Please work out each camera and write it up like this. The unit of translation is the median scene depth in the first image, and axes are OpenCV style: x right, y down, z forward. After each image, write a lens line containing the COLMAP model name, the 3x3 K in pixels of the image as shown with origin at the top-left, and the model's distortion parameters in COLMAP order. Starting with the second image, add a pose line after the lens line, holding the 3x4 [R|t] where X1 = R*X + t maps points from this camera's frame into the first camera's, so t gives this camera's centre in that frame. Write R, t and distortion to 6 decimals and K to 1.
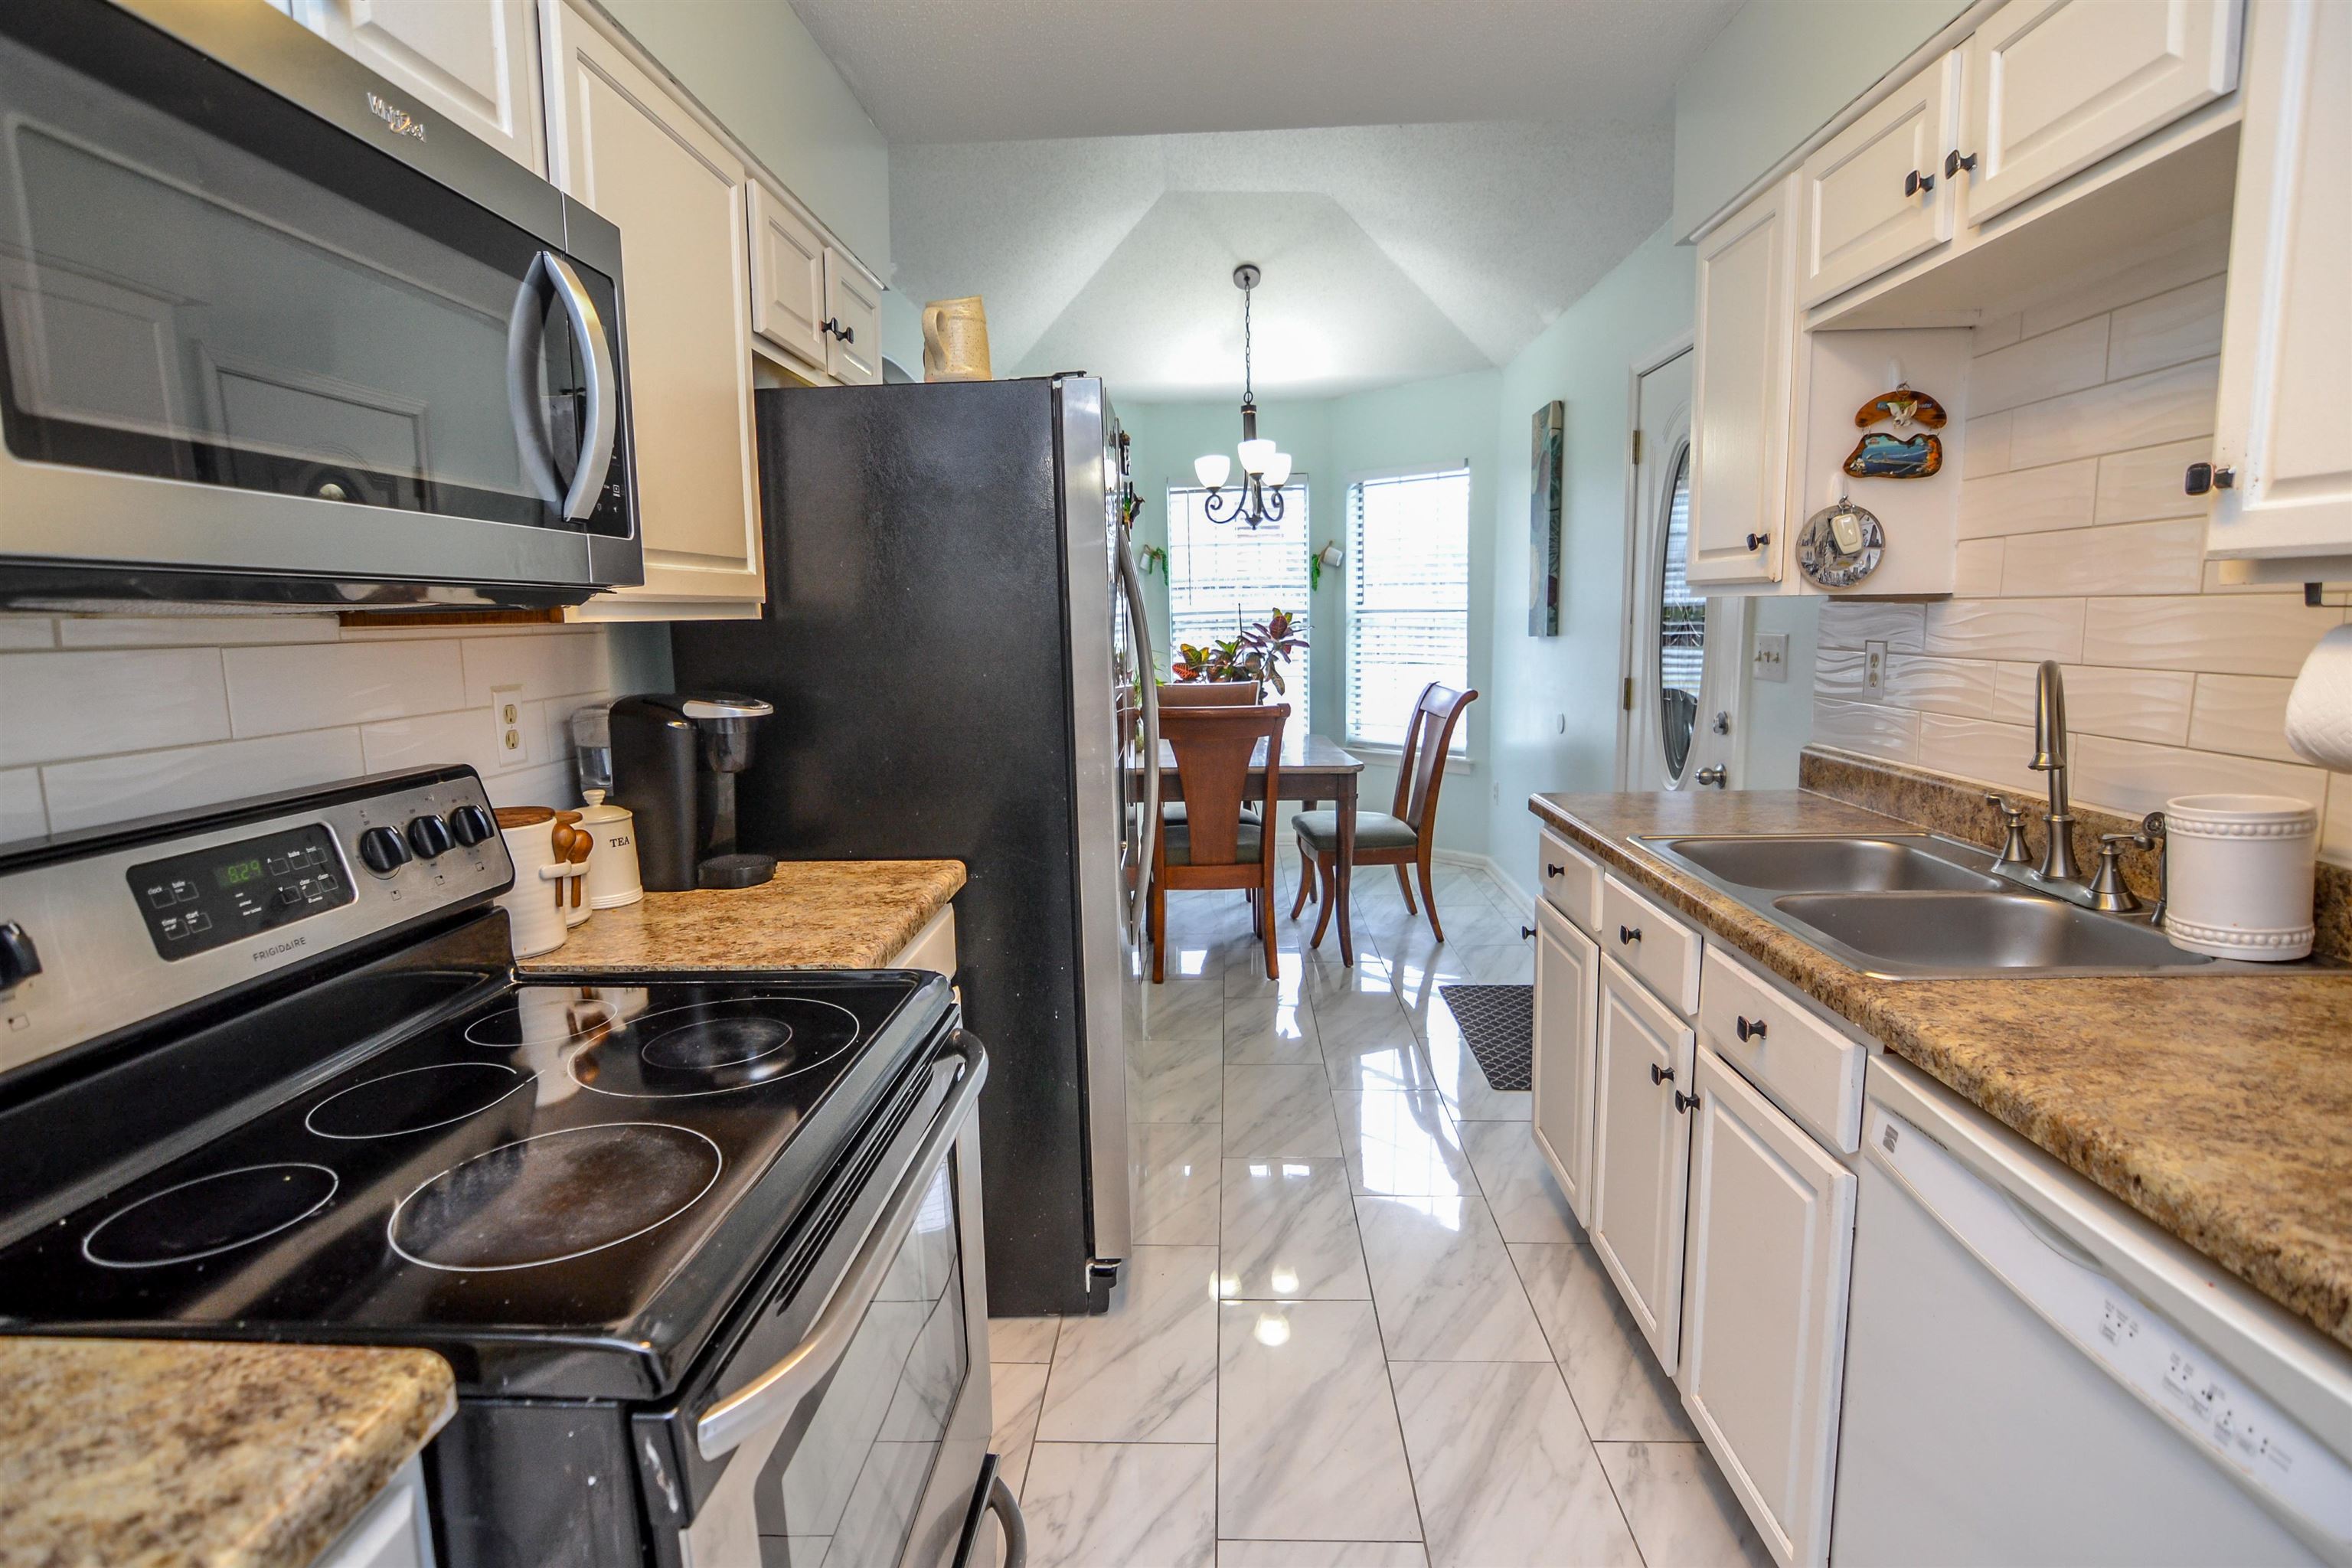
lens RADIAL K [[1169.3, 0, 1166.2], [0, 1169.3, 774.6], [0, 0, 1]] dist [-0.034010, 0.013456]
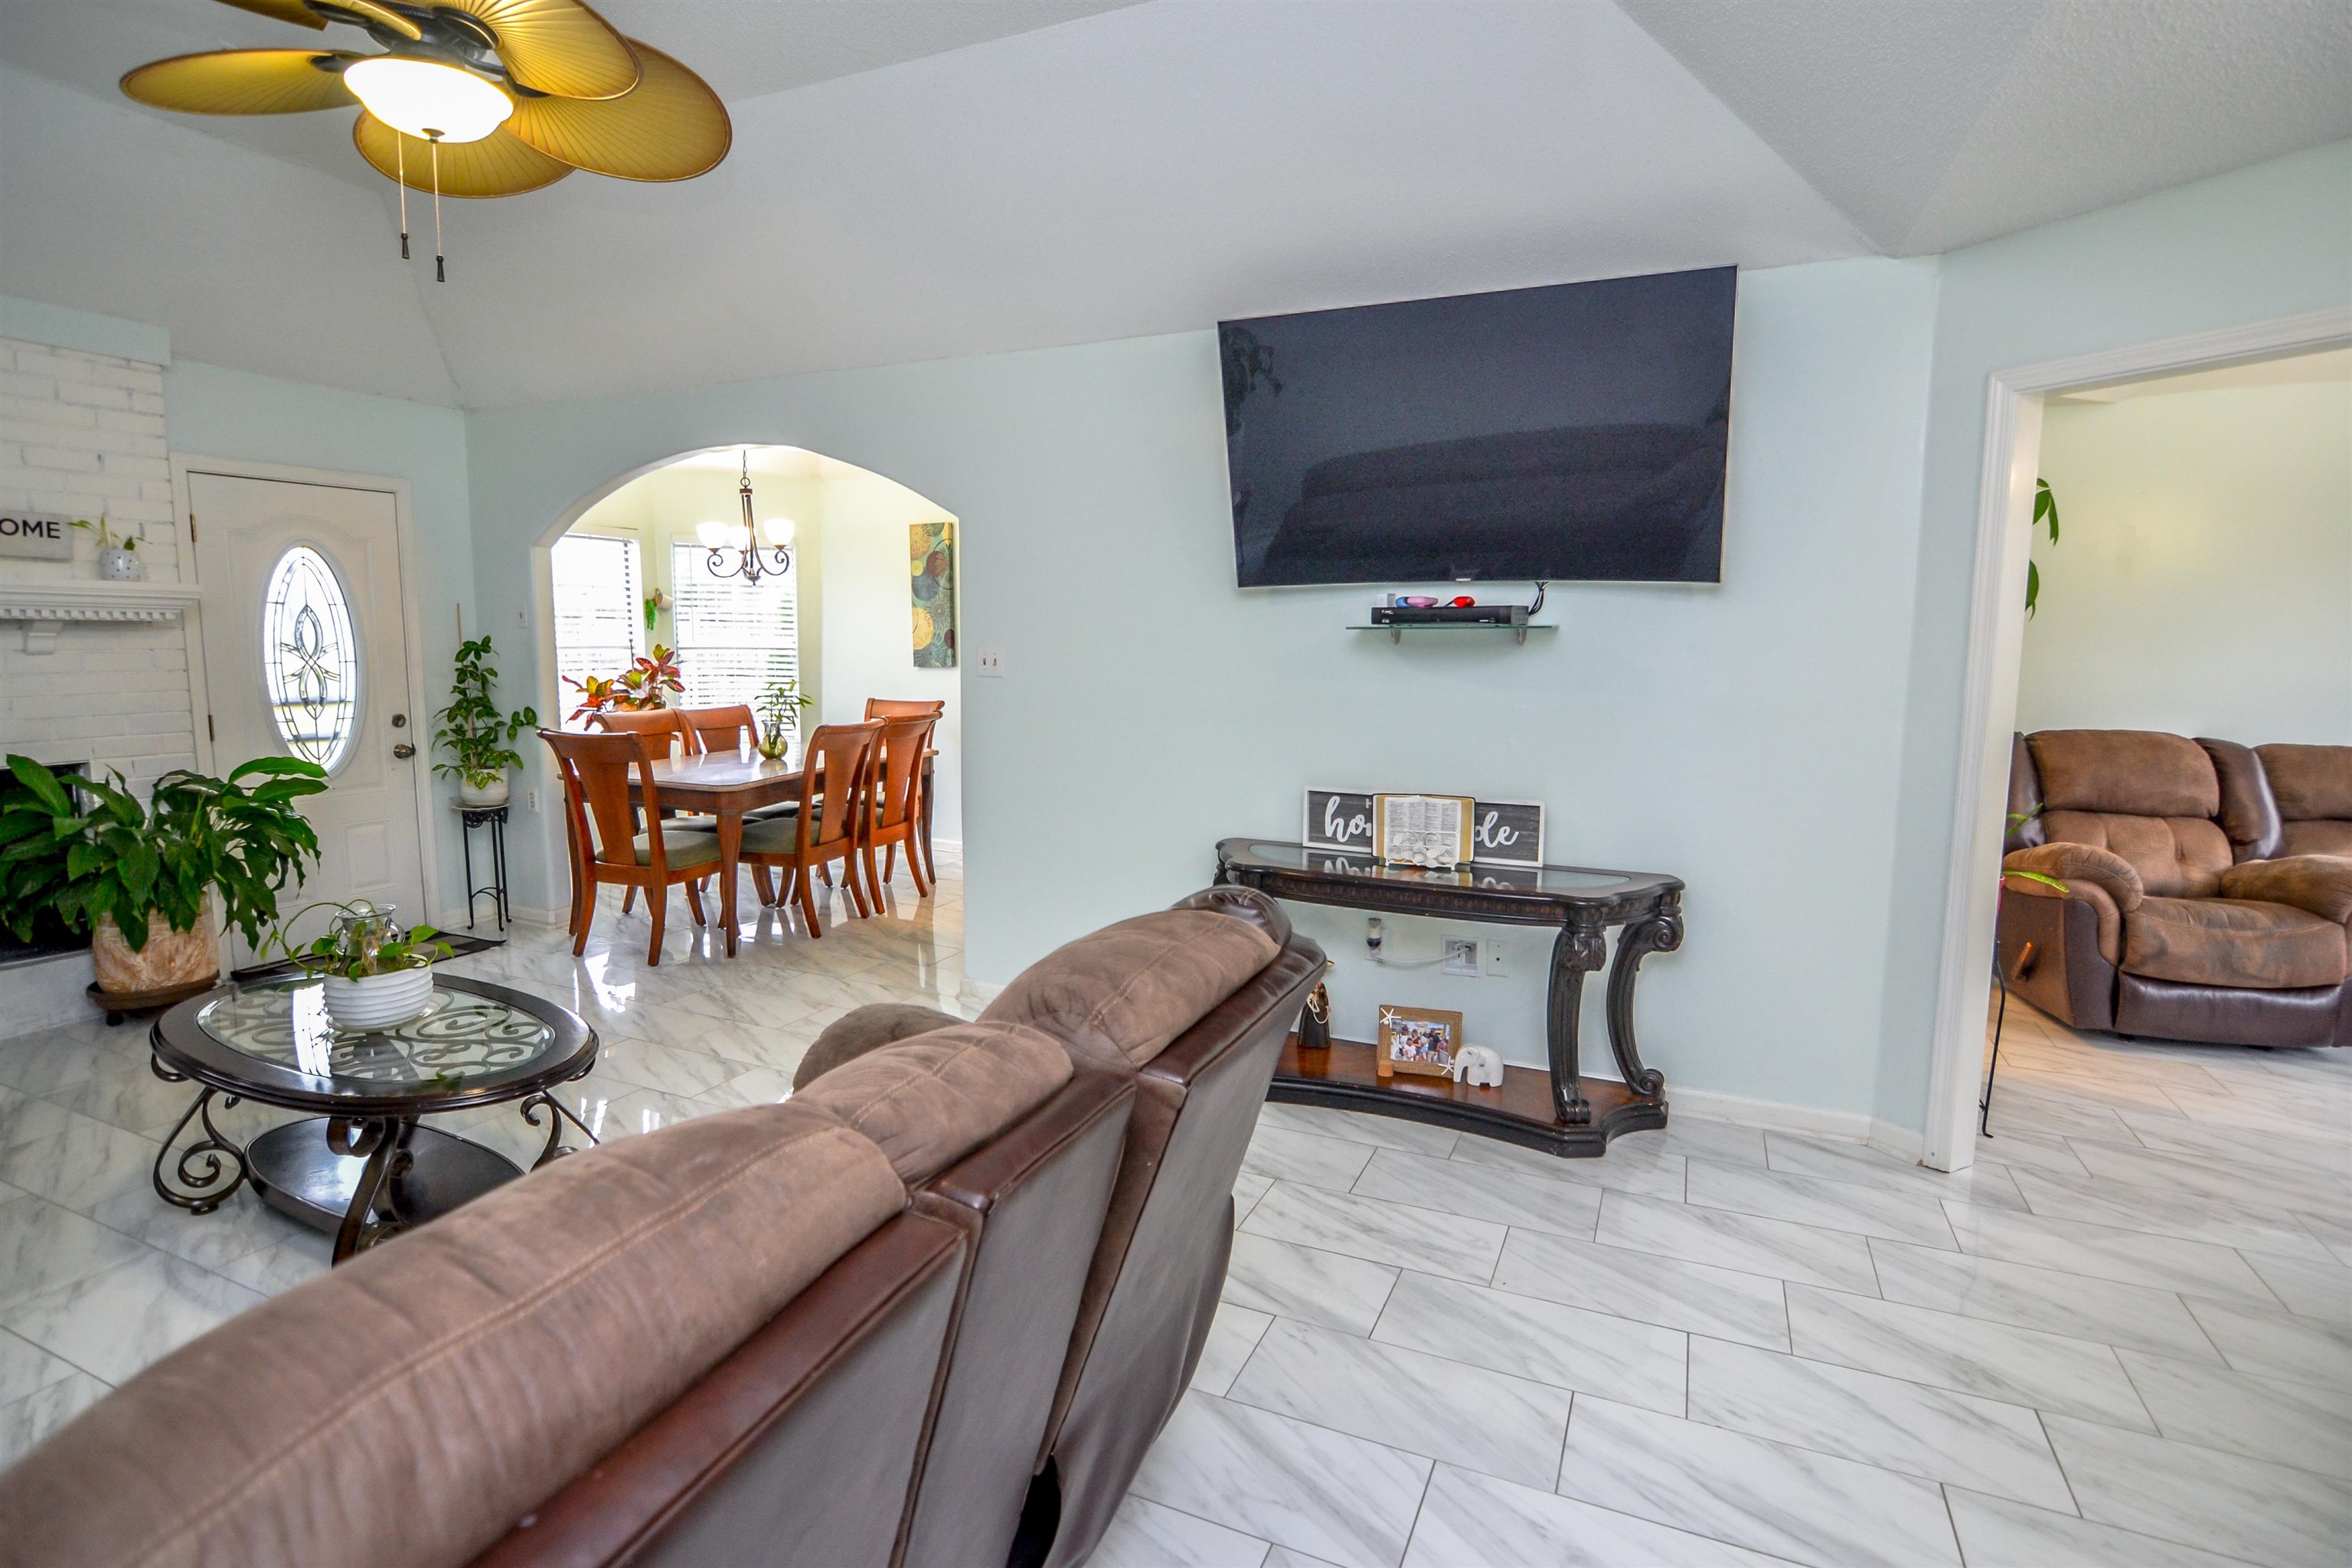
lens RADIAL K [[1169.3, 0, 1166.2], [0, 1169.3, 774.6], [0, 0, 1]] dist [-0.034010, 0.013456]
pose [[0.362102, -0.088790, 0.927900, -0.813050], [0.115530, 0.992053, 0.049845, -0.012141], [-0.924951, 0.089152, 0.369483, 0.106664]]
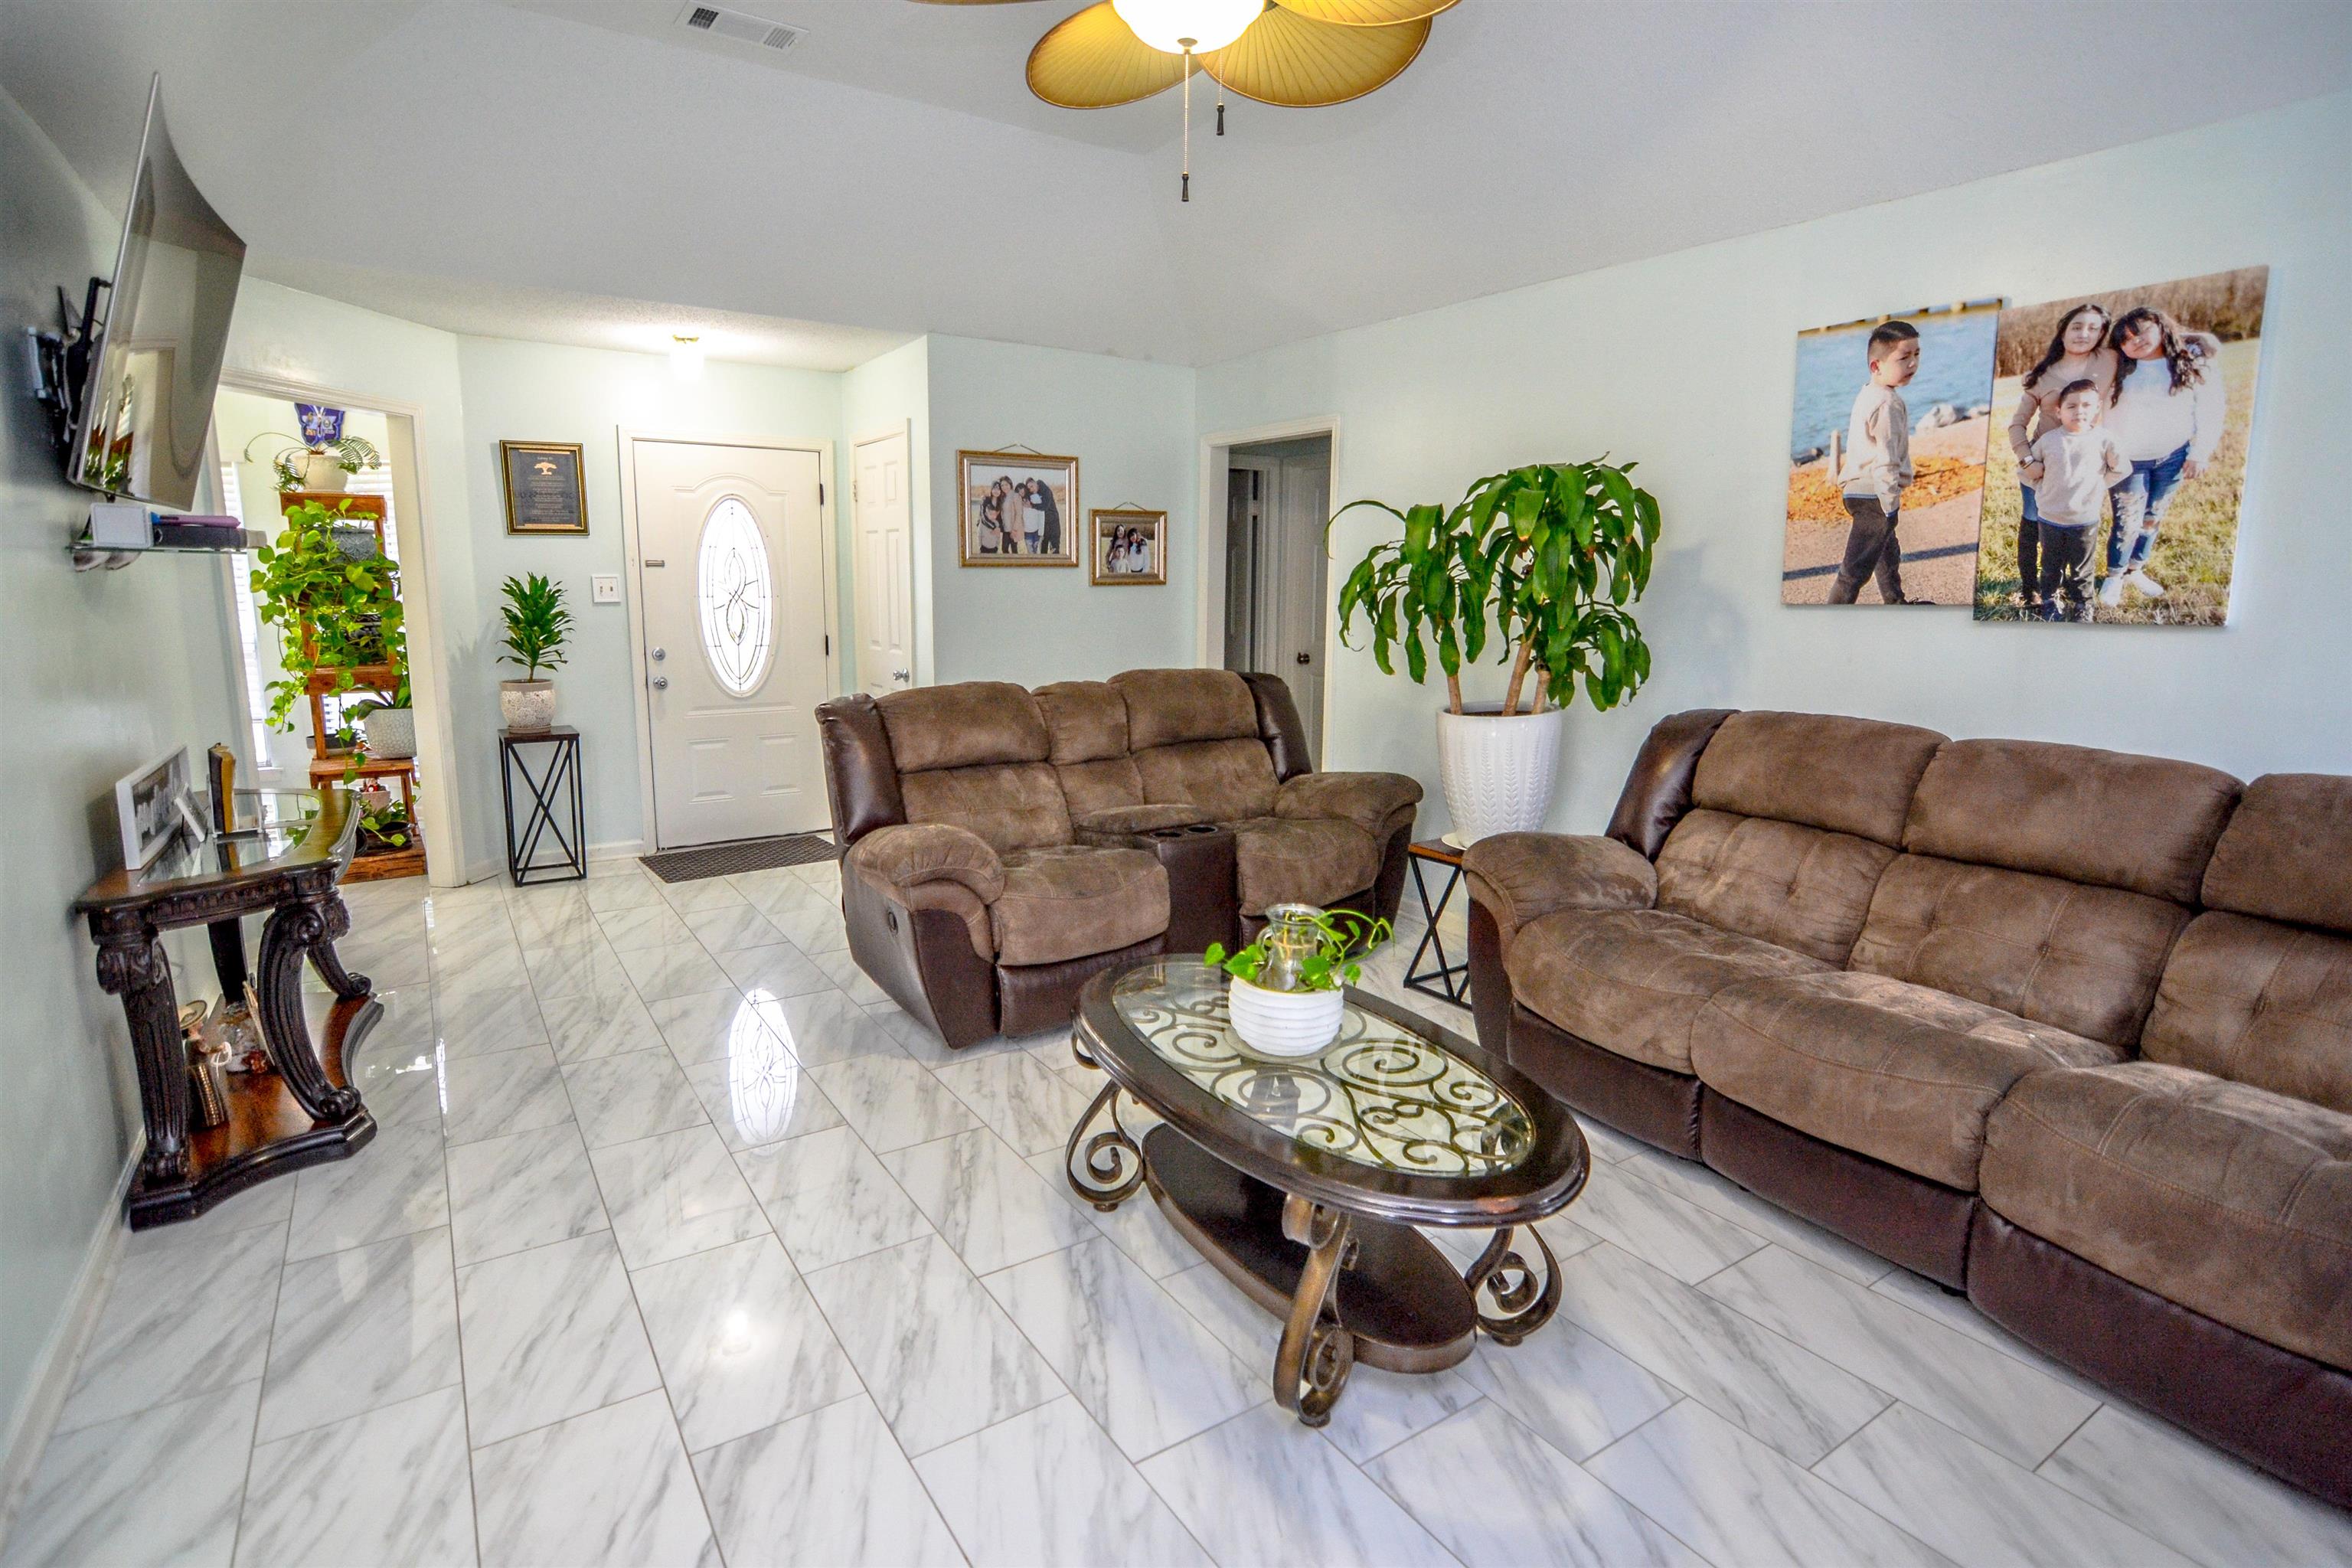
lens RADIAL K [[1180.5, 0, 1148.4], [0, 1180.5, 773.7], [0, 0, 1]] dist [-0.004992, -0.000796]
pose [[-0.810443, 0.110532, -0.575295, -0.258721], [-0.073791, 0.954955, 0.287430, -0.121601], [0.581151, 0.275397, -0.765780, 0.819010]]
